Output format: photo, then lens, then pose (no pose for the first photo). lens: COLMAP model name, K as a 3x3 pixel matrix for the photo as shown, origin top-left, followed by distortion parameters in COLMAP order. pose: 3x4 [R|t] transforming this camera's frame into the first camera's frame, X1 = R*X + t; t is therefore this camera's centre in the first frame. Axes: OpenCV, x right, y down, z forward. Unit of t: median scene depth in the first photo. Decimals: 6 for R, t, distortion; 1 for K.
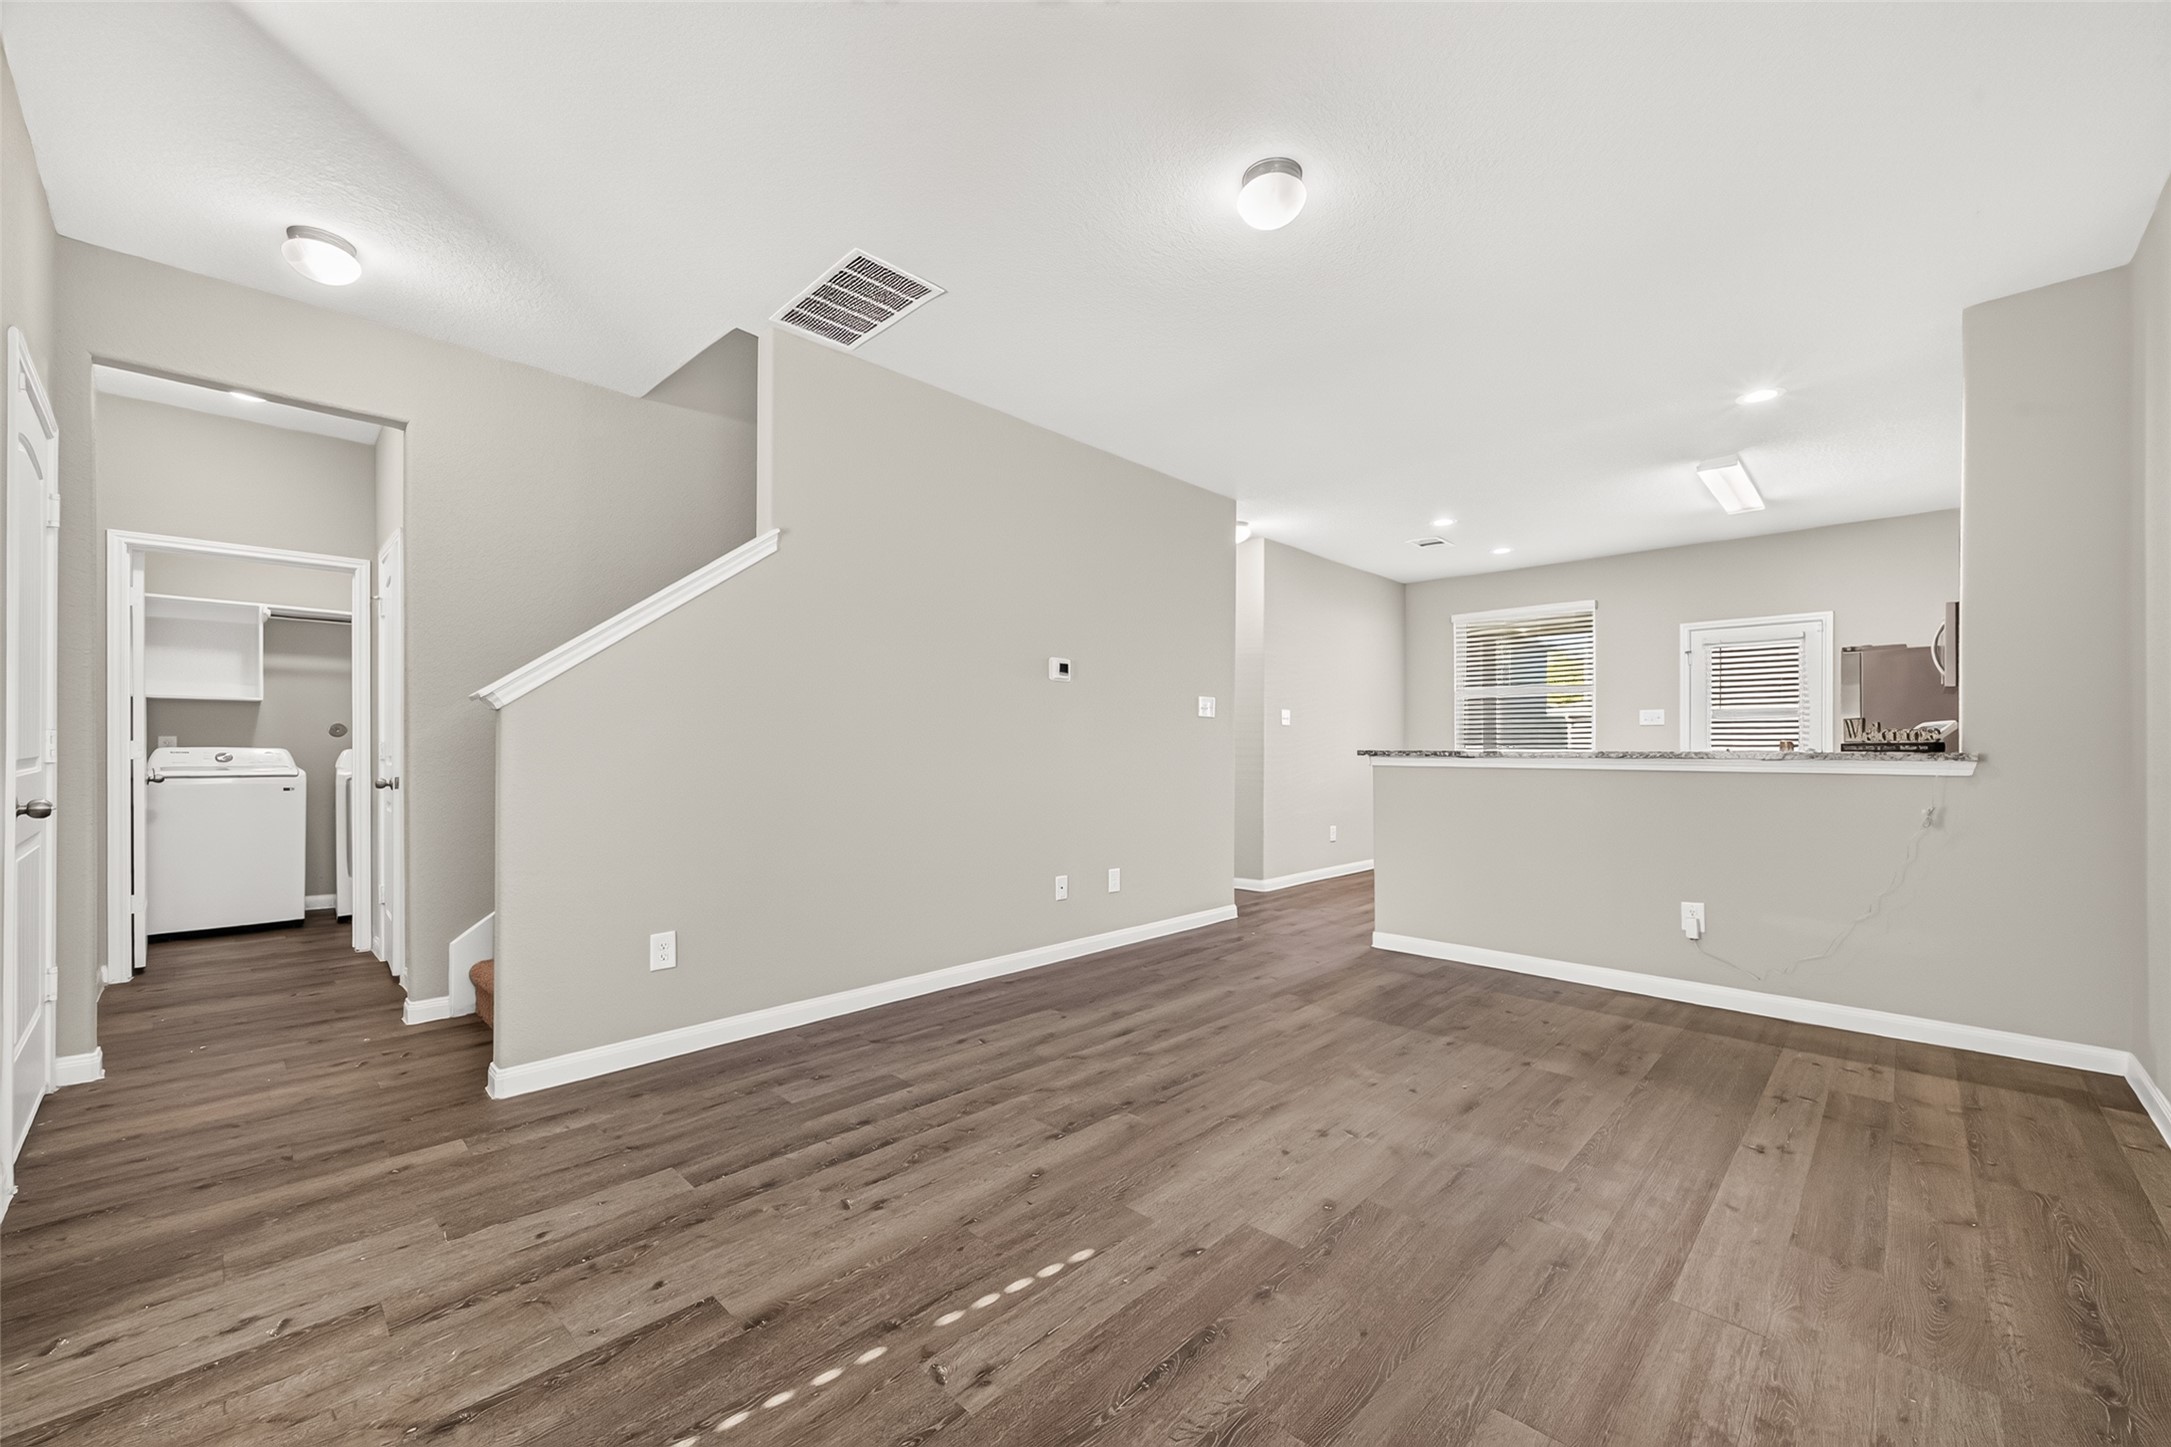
lens RADIAL K [[848.3, 0, 1084.7], [0, 848.3, 744.4], [0, 0, 1]] dist [0.008617, -0.000139]
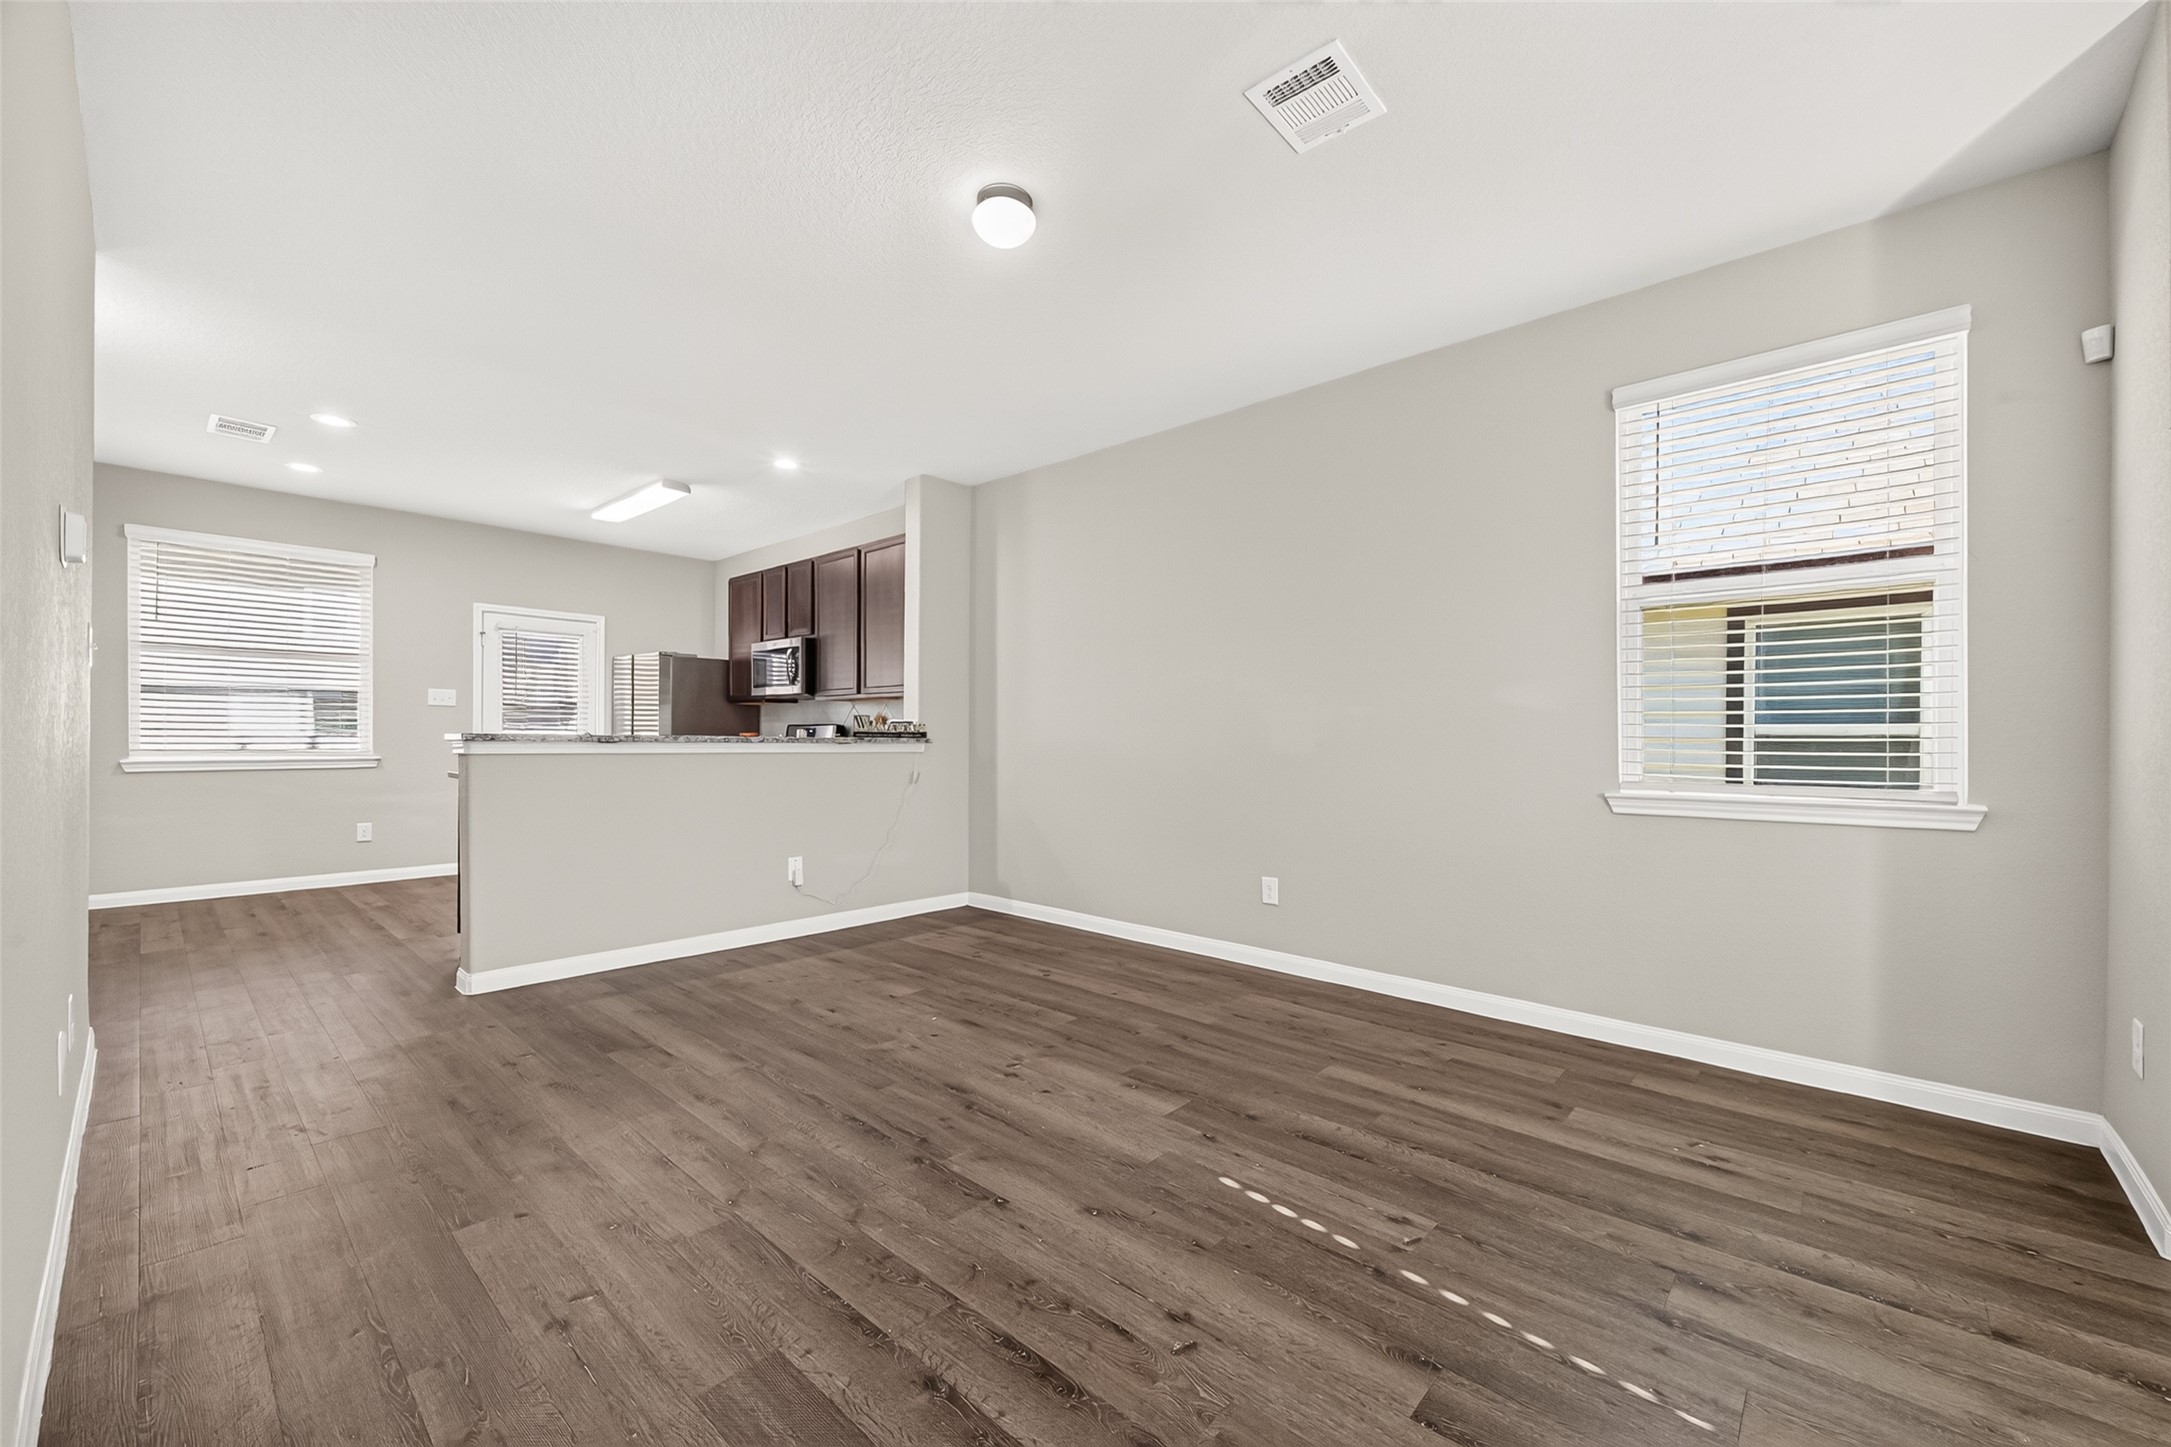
lens RADIAL K [[848.3, 0, 1102.5], [0, 848.3, 731.7], [0, 0, 1]] dist [0.008617, -0.000139]
pose [[-0.041151, 0.006241, 0.999133, -0.821231], [-0.015347, 0.999859, -0.006877, 0.003062], [-0.999035, -0.015617, -0.041050, 0.885009]]
